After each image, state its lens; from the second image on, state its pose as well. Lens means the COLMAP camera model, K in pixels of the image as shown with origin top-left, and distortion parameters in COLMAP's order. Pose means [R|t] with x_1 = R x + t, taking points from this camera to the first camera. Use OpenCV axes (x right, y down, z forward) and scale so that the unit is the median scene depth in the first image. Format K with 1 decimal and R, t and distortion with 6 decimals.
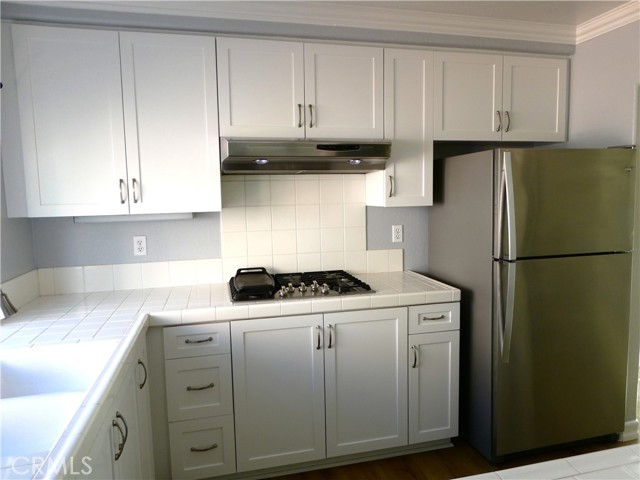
lens RADIAL K [[488.4, 0, 321.4], [0, 488.4, 226.8], [0, 0, 1]] dist [0.007470, -0.004735]
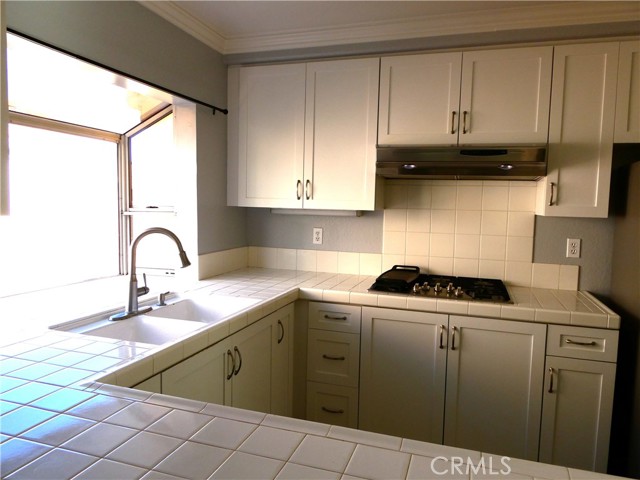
lens RADIAL K [[488.4, 0, 321.4], [0, 488.4, 226.8], [0, 0, 1]] dist [0.007470, -0.004735]
pose [[0.829584, 0.067712, -0.554262, 0.317778], [-0.083971, 0.996460, -0.003949, 0.020474], [0.552032, 0.049818, 0.832333, -0.005242]]
